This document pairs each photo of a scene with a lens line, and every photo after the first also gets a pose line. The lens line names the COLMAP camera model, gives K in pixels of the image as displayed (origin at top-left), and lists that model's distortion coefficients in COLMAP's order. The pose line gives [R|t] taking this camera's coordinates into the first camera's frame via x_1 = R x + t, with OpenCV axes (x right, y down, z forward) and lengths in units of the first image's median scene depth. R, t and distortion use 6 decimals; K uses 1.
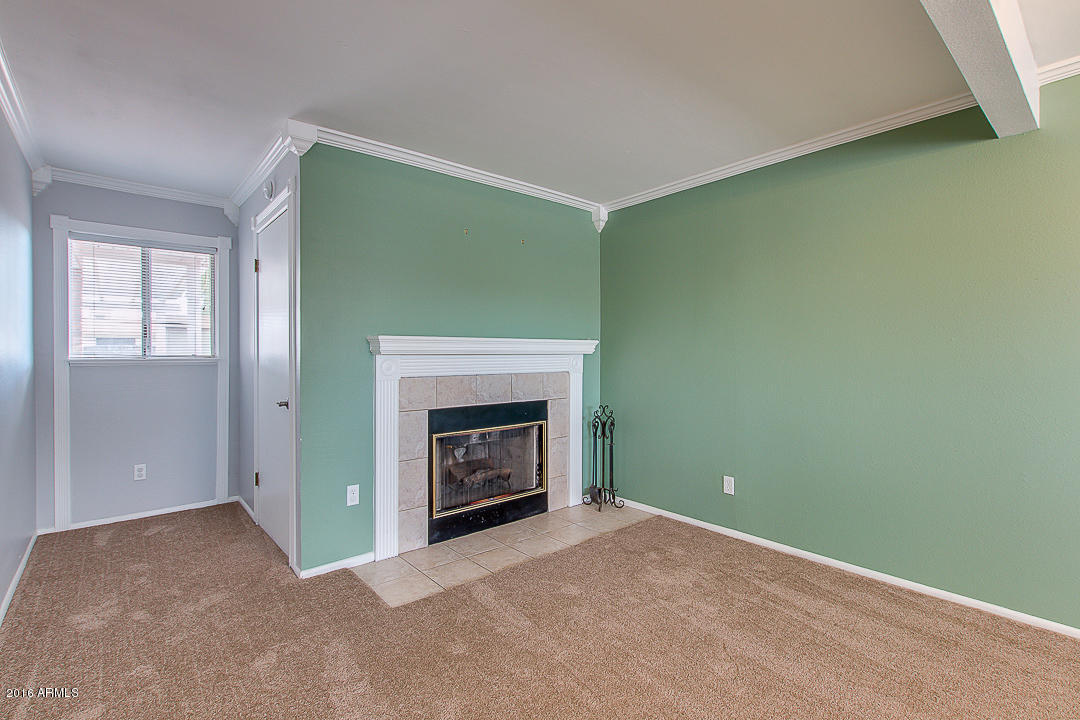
lens RADIAL K [[494.4, 0, 540.3], [0, 494.4, 359.1], [0, 0, 1]] dist [0.000401, -0.003763]
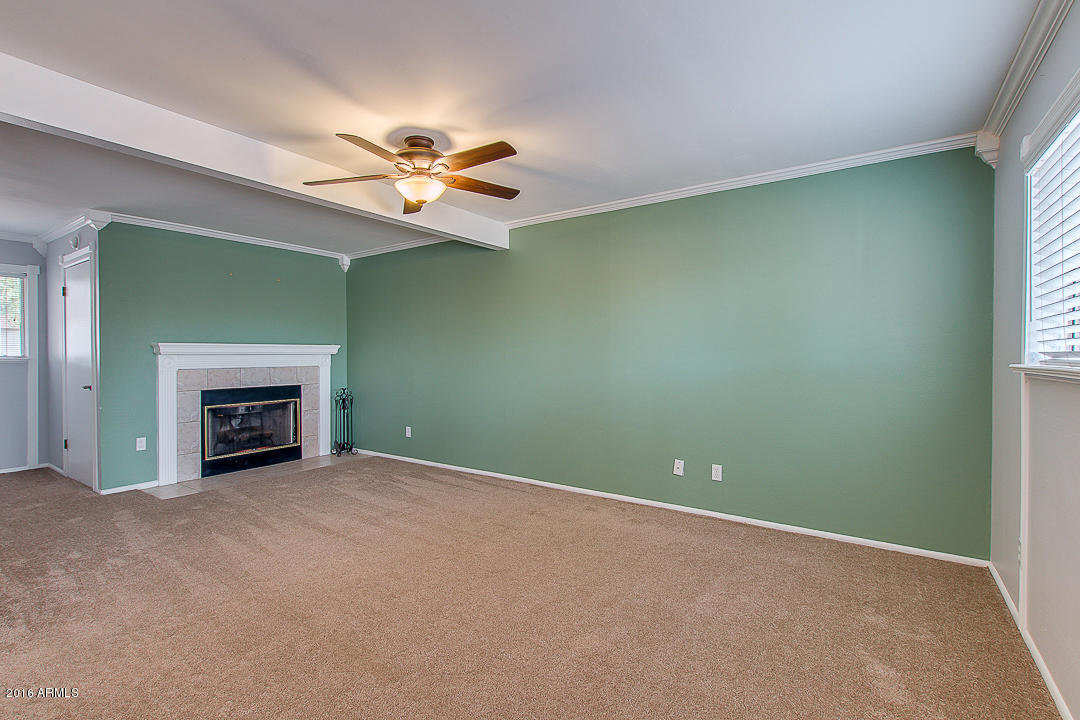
lens RADIAL K [[494.4, 0, 557.8], [0, 494.4, 362.5], [0, 0, 1]] dist [0.000401, -0.003763]
pose [[0.962620, -0.005917, 0.270792, 0.382659], [0.004580, 0.999974, 0.005568, 0.010318], [-0.270818, -0.004119, 0.962622, -0.704055]]
